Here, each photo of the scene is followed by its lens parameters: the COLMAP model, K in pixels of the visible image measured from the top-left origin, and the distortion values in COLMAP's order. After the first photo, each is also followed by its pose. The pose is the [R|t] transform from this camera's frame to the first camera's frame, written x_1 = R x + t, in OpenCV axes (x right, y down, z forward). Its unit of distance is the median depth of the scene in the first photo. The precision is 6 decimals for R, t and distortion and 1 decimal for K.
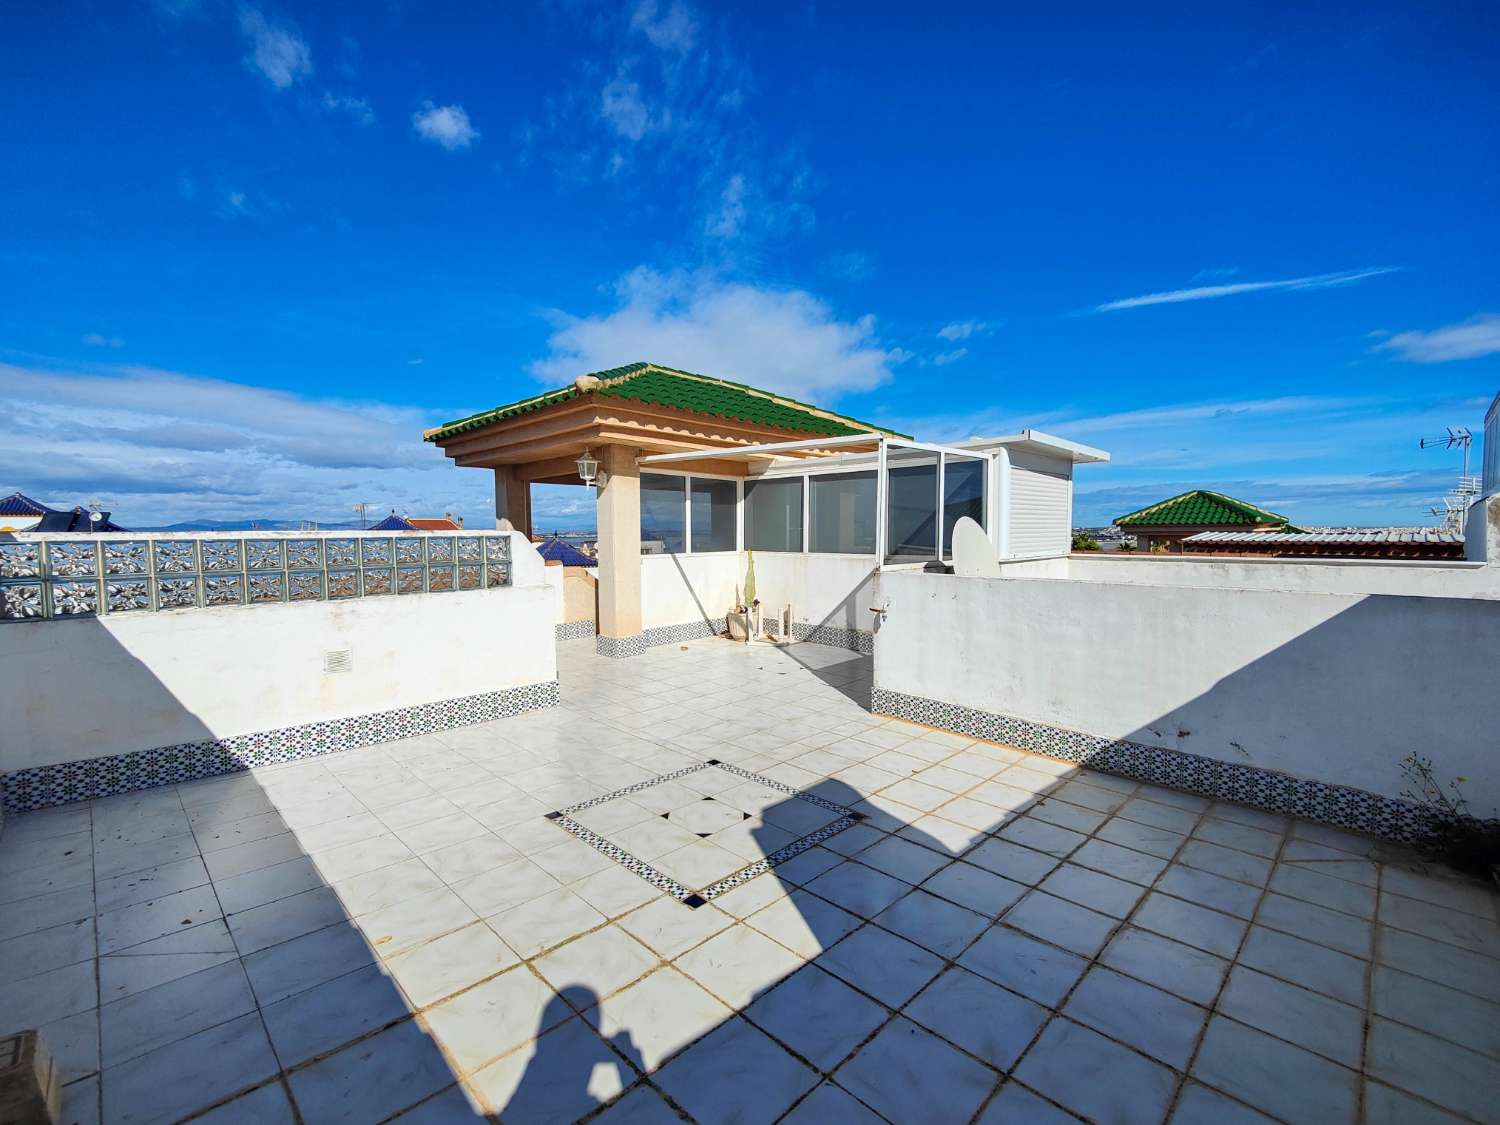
lens RADIAL K [[655.6, 0, 752.9], [0, 655.6, 567.0], [0, 0, 1]] dist [0.010879, -0.009517]
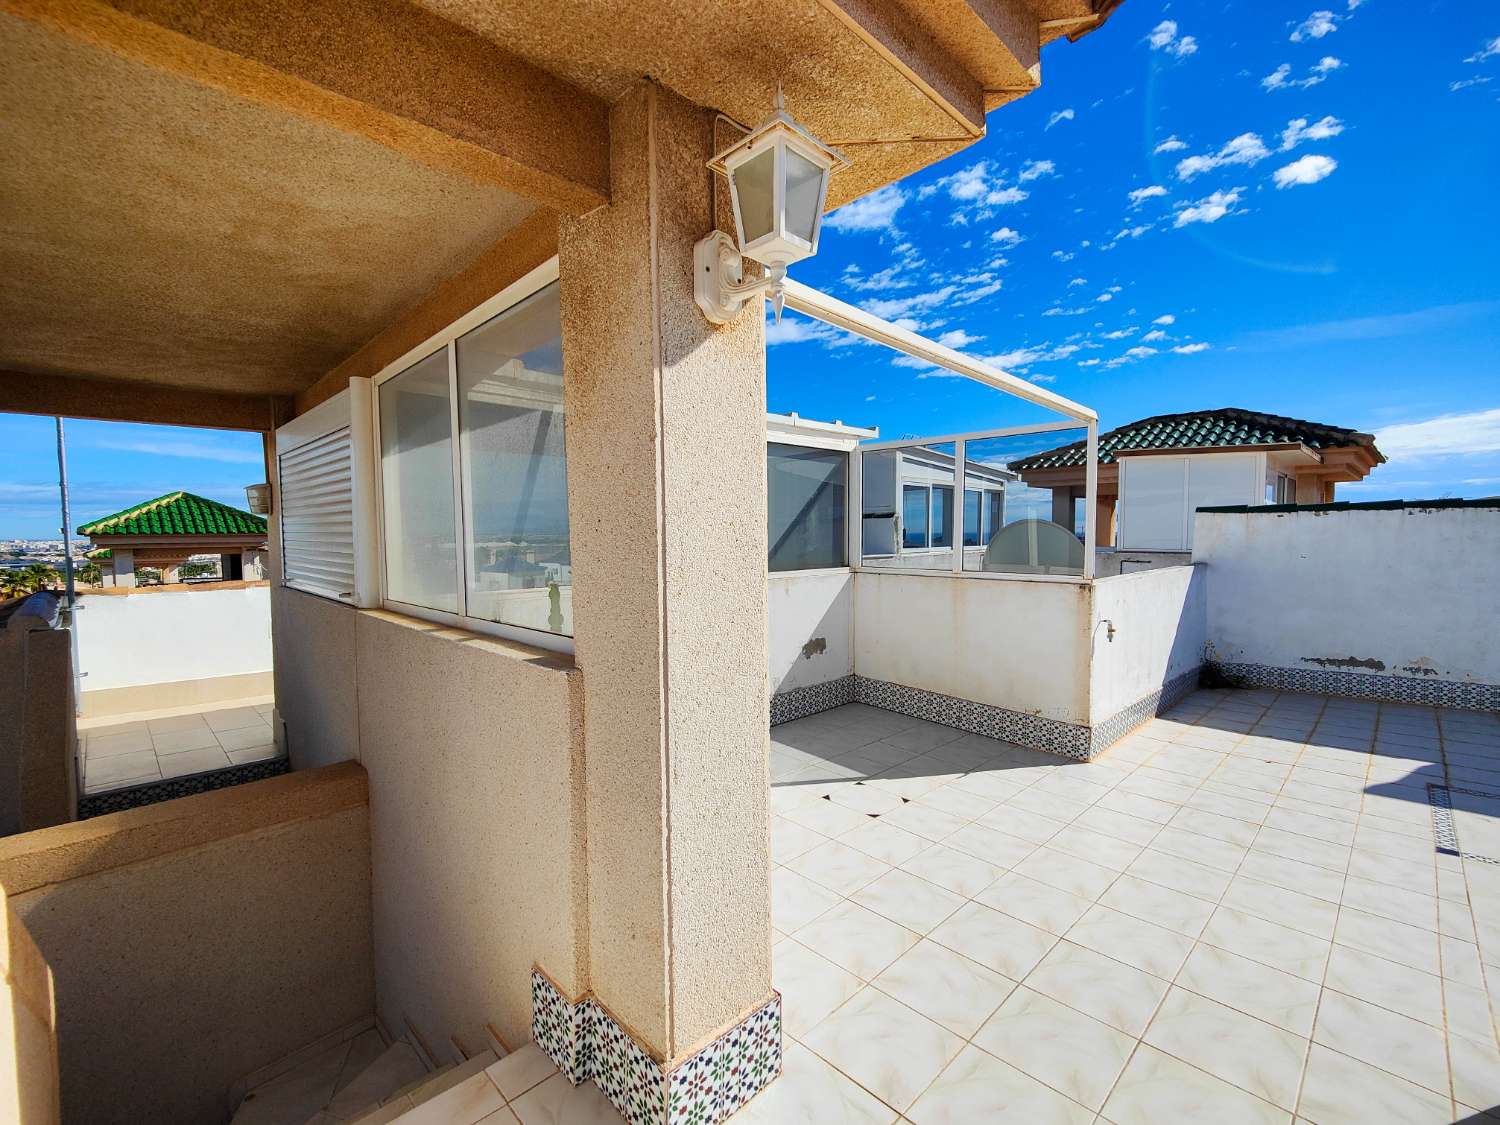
lens RADIAL K [[655.6, 0, 749.7], [0, 655.6, 587.8], [0, 0, 1]] dist [0.010879, -0.009517]
pose [[0.009224, -0.076624, 0.997017, -0.399310], [0.062919, 0.995129, 0.075897, -0.050069], [-0.997976, 0.062031, 0.014001, 0.907691]]
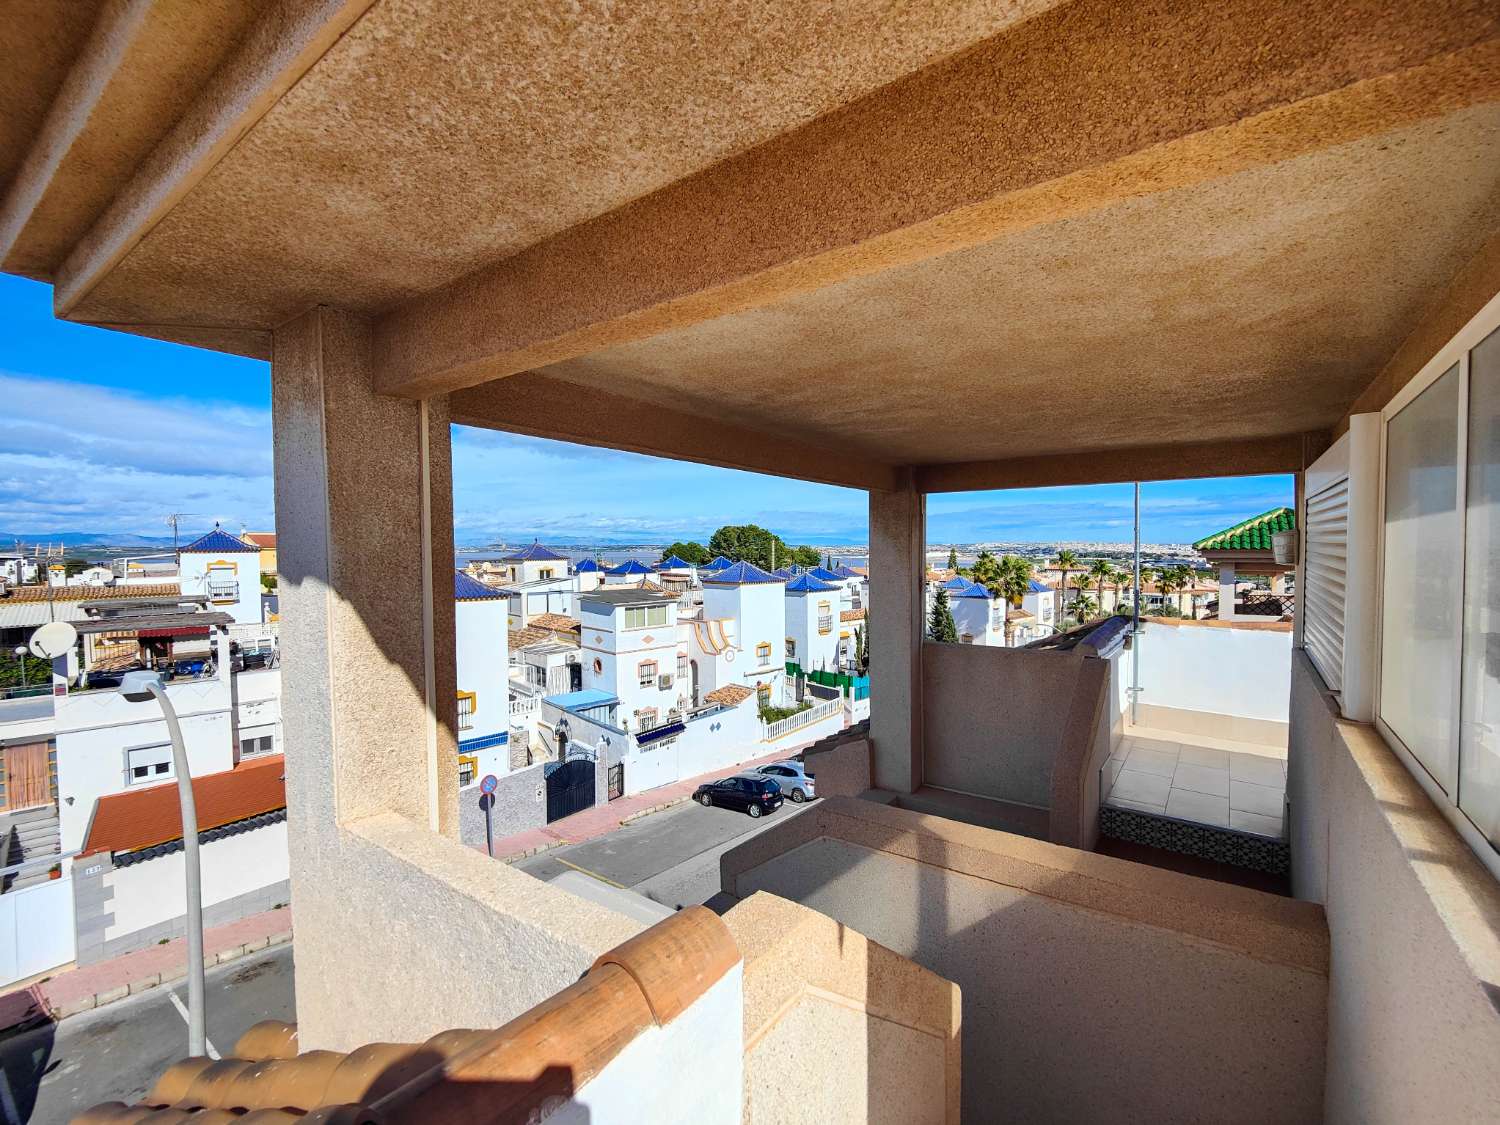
lens RADIAL K [[655.6, 0, 756.3], [0, 655.6, 561.3], [0, 0, 1]] dist [0.010879, -0.009517]
pose [[0.987422, -0.001753, 0.158098, -0.319873], [0.006814, 0.999481, -0.031476, -0.083990], [-0.157961, 0.032157, 0.986922, 0.896364]]
